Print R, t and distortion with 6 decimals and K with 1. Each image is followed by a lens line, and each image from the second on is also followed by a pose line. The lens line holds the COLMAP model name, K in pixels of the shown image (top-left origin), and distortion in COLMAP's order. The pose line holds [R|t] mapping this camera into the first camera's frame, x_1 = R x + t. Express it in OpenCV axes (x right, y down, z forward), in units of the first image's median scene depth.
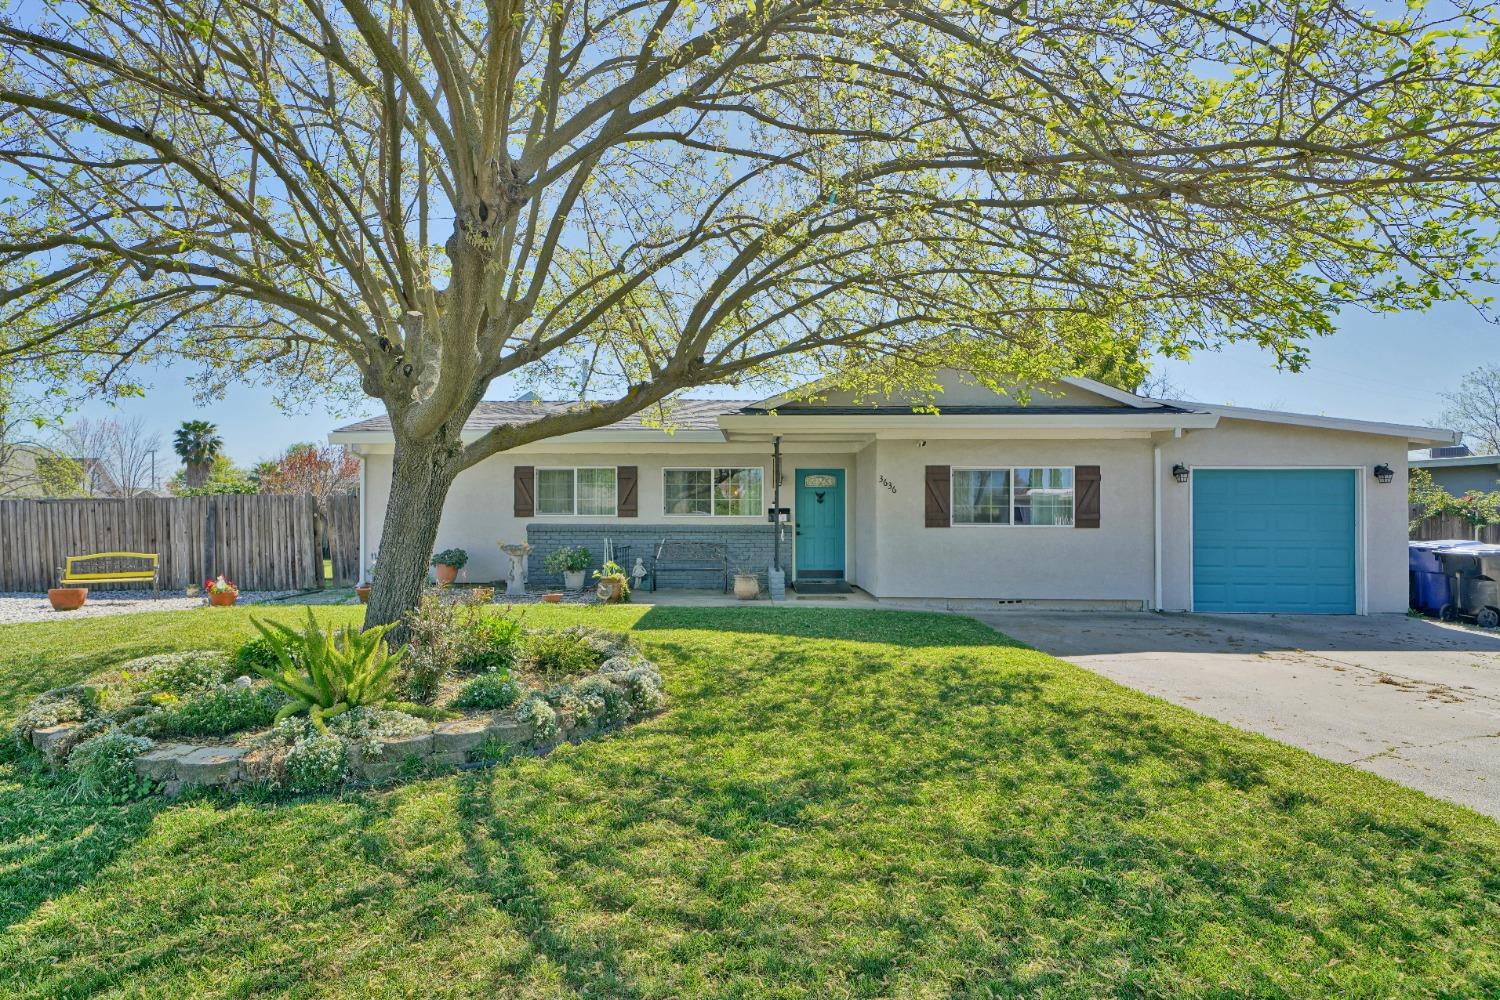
lens RADIAL K [[818.2, 0, 714.9], [0, 818.2, 516.0], [0, 0, 1]] dist [0.002651, -0.002608]
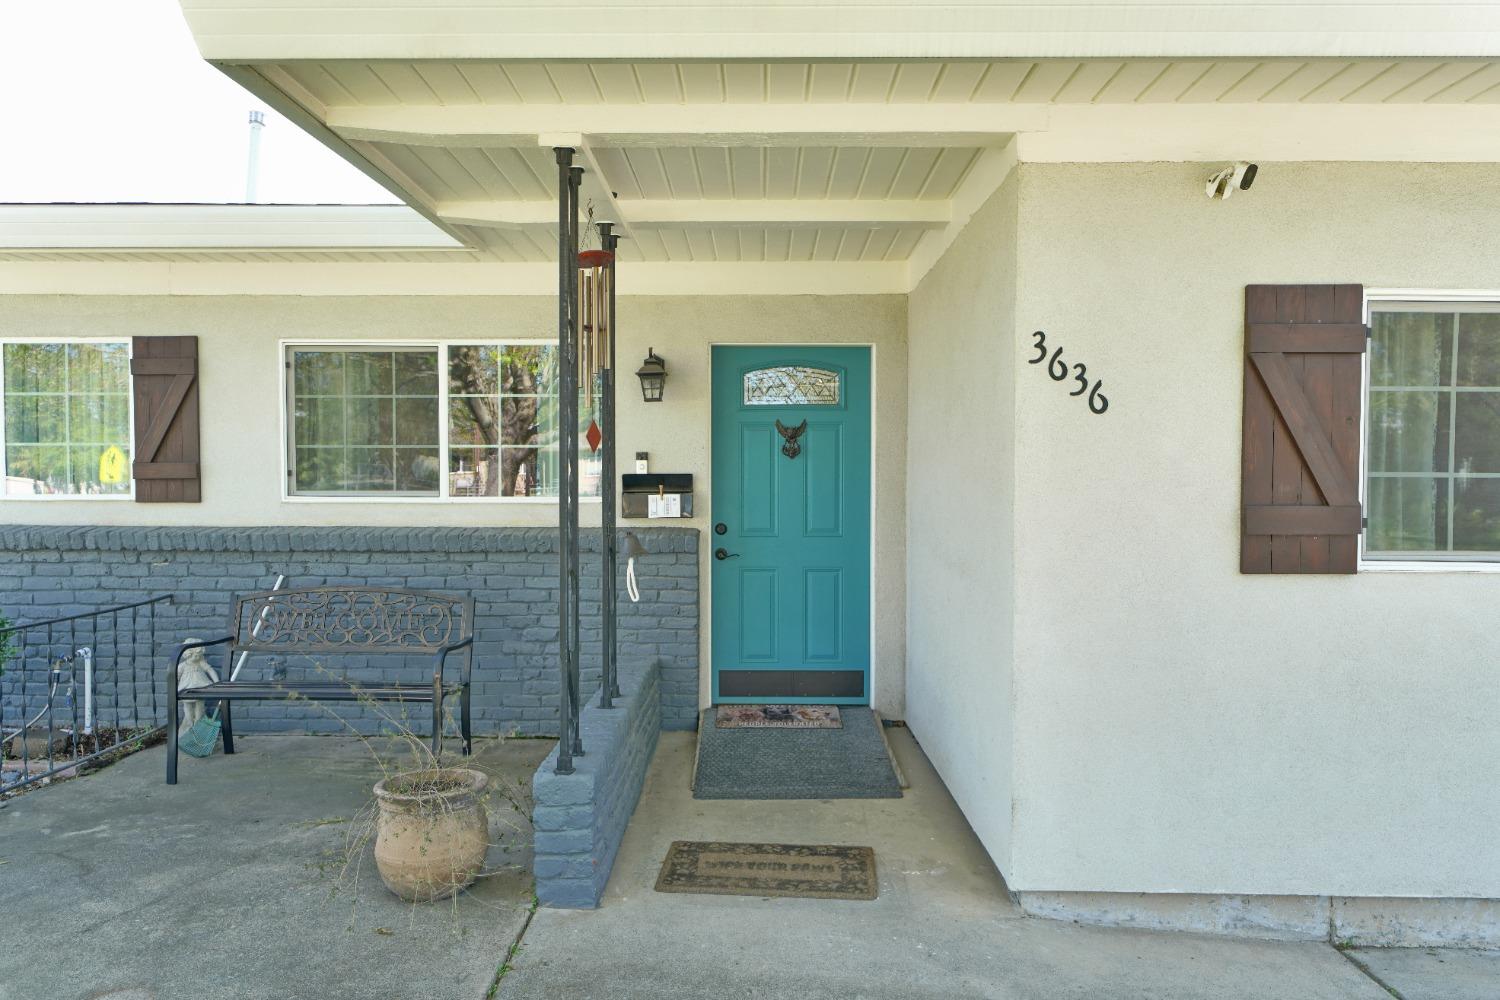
lens RADIAL K [[1000.7, 0, 742.5], [0, 1000.7, 499.7], [0, 0, 1]] dist [-0.003879, 0.001441]
pose [[0.999538, -0.000065, 0.030398, 0.118101], [-0.000854, 0.999543, 0.030216, -0.013476], [-0.030386, -0.030228, 0.999081, 0.743041]]
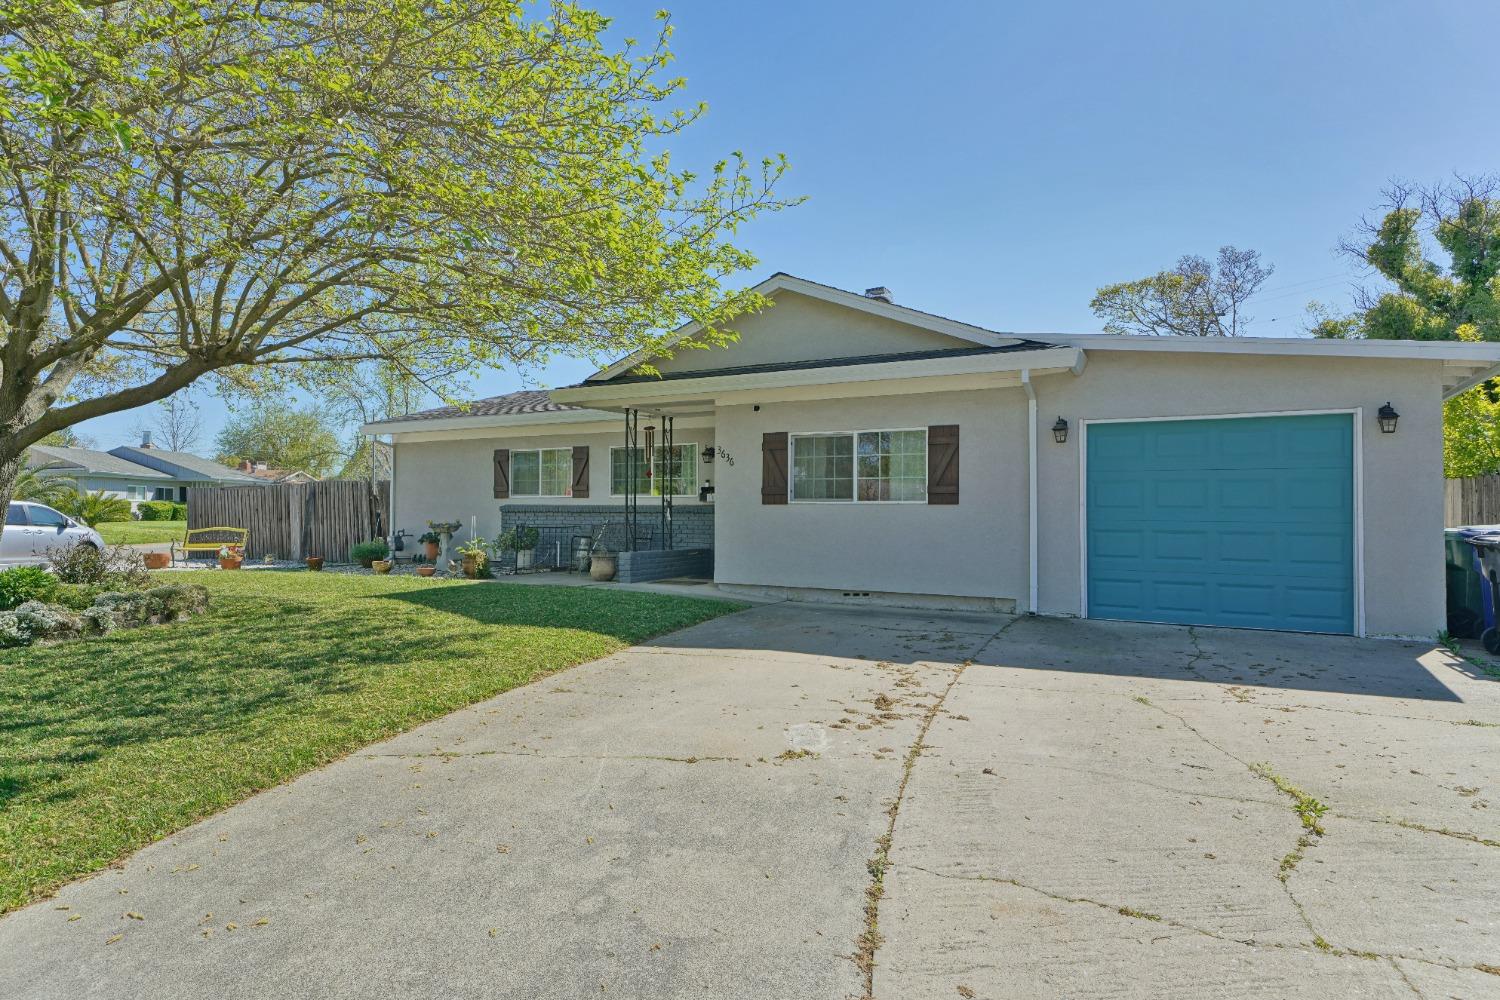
lens RADIAL K [[871.9, 0, 741.4], [0, 871.9, 500.4], [0, 0, 1]] dist [-0.006390, -0.000509]
pose [[0.898783, -0.005680, -0.438358, 0.642633], [0.001811, 0.999956, -0.009244, 0.018021], [0.438391, 0.007514, 0.898753, 0.160676]]
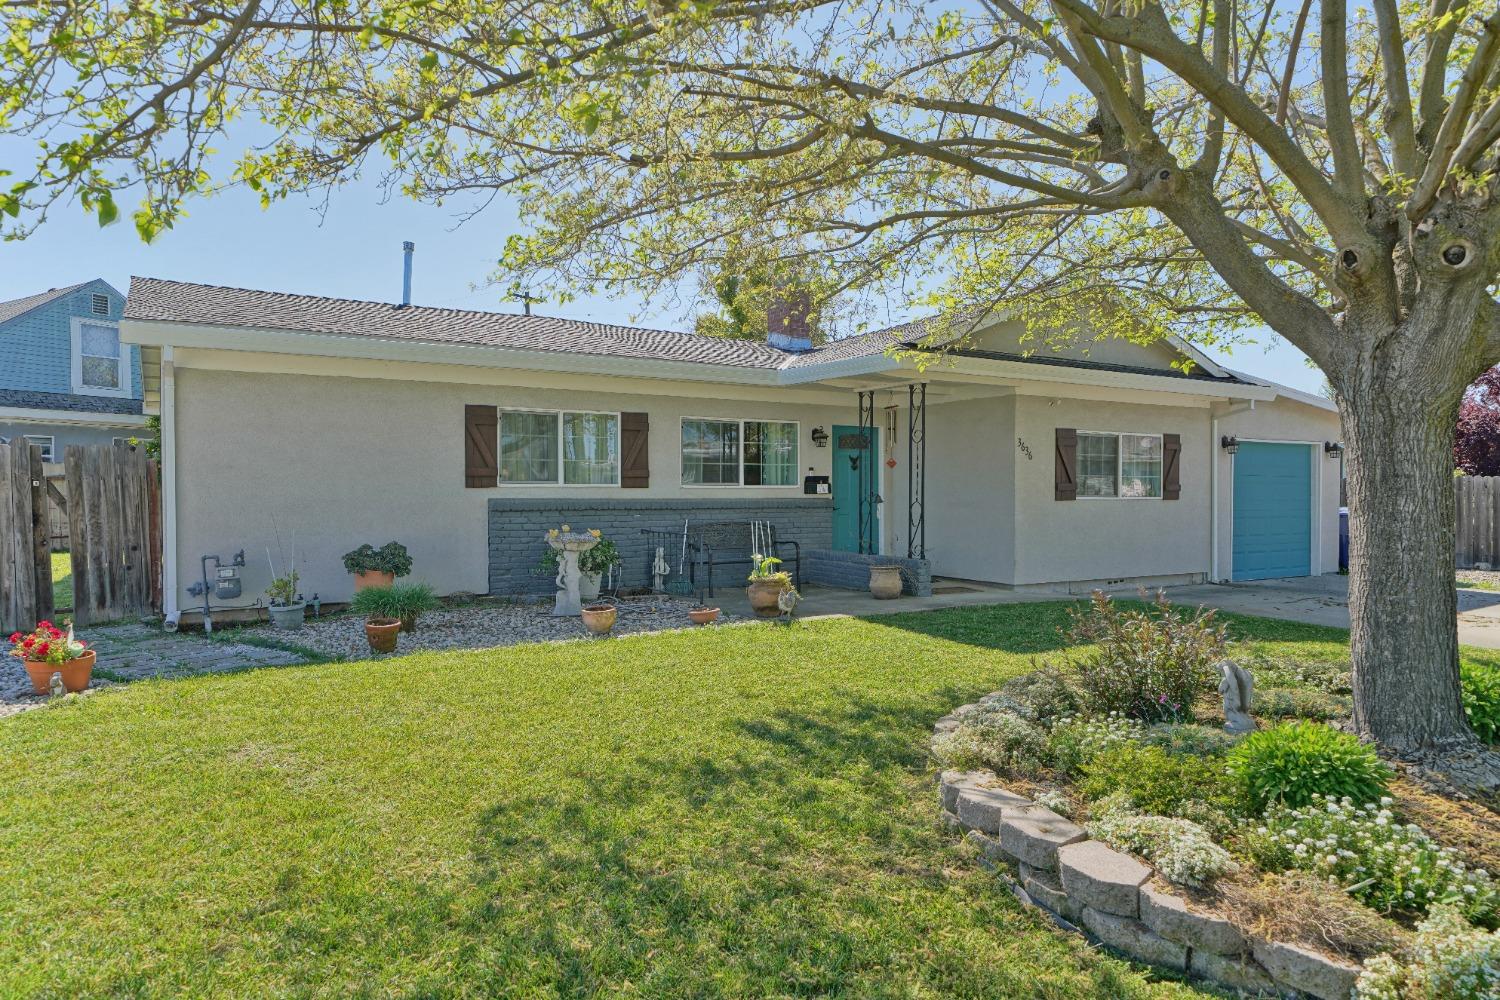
lens RADIAL K [[958.7, 0, 746.6], [0, 958.7, 500.2], [0, 0, 1]] dist [-0.011598, 0.008678]
pose [[0.827705, -0.007643, 0.561111, -0.570754], [-0.002922, 0.999835, 0.017929, -0.003618], [-0.561156, -0.016480, 0.827546, 0.354991]]
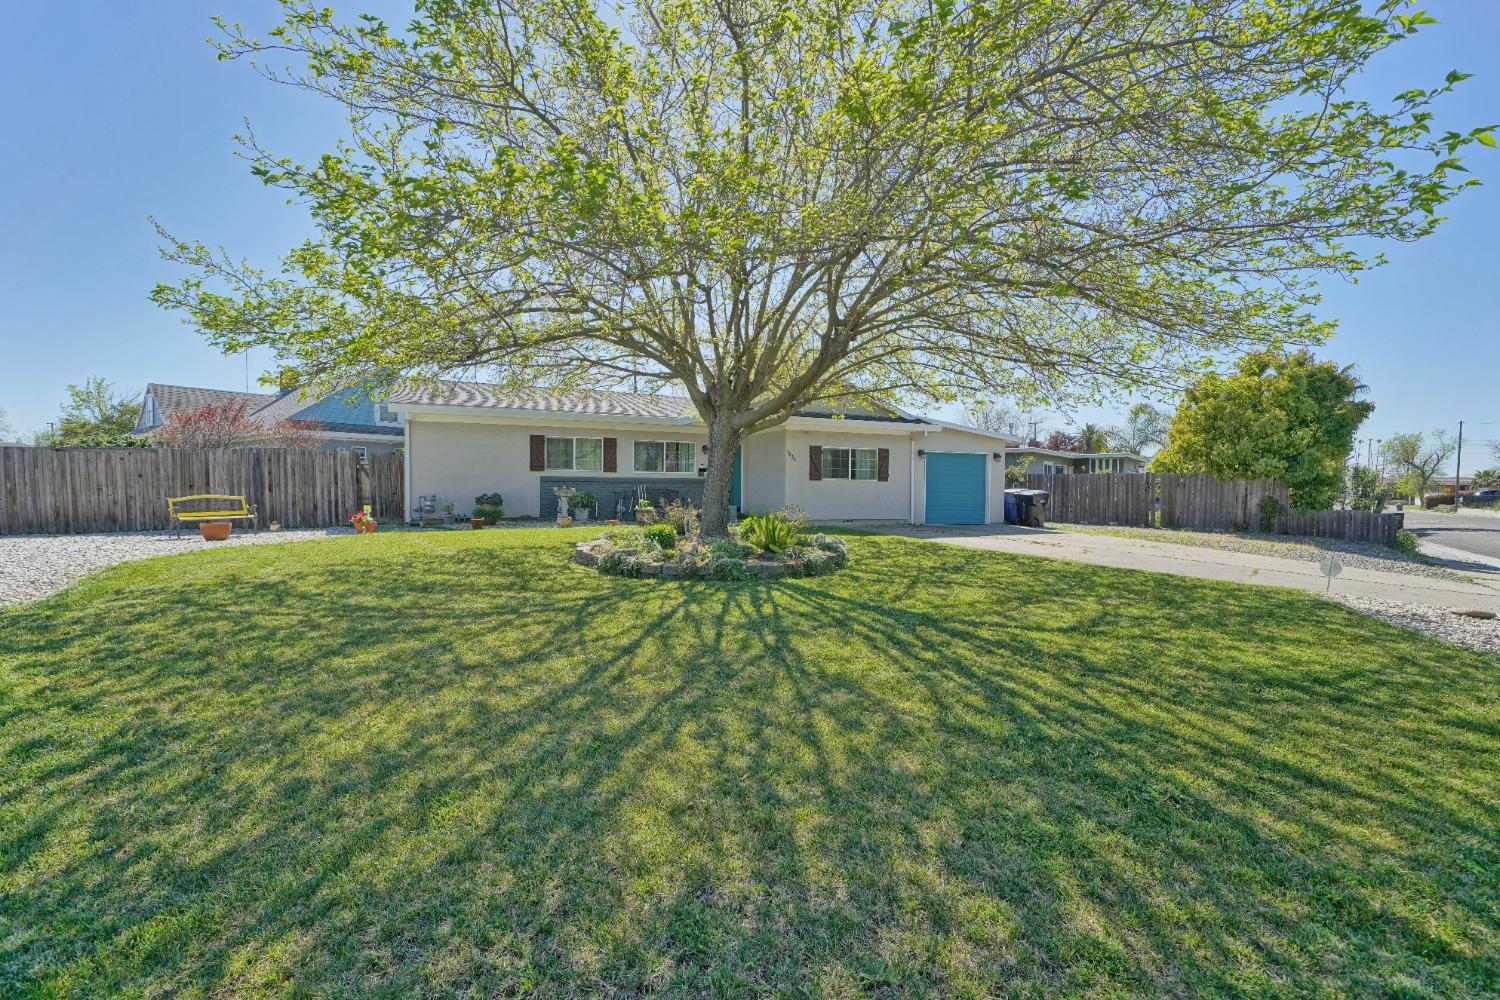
lens RADIAL K [[679.4, 0, 744.7], [0, 679.4, 497.6], [0, 0, 1]] dist [-0.000381, 0.001525]
pose [[0.889368, -0.001224, 0.457191, -0.545796], [-0.011562, 0.999616, 0.025167, 0.016393], [-0.457046, -0.027669, 0.889012, -0.252485]]
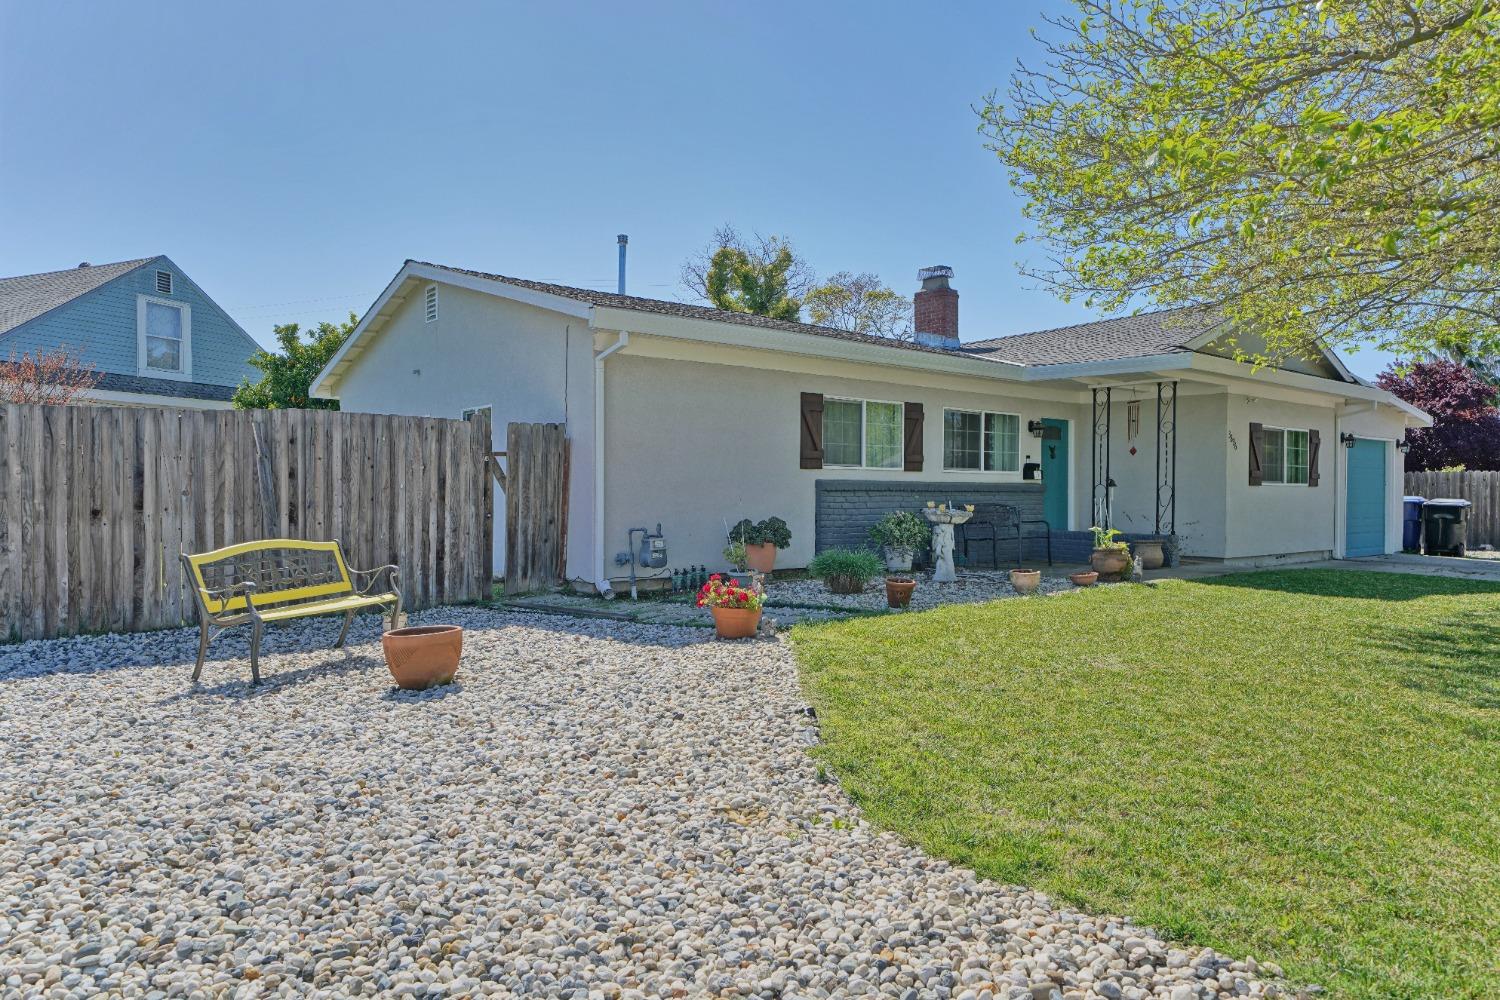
lens RADIAL K [[964.2, 0, 748.9], [0, 964.2, 514.6], [0, 0, 1]] dist [-0.001848, -0.000931]
pose [[0.741263, -0.015686, 0.671032, -0.968246], [-0.008251, 0.999438, 0.032478, 0.015894], [-0.671164, -0.029611, 0.740717, 0.544378]]
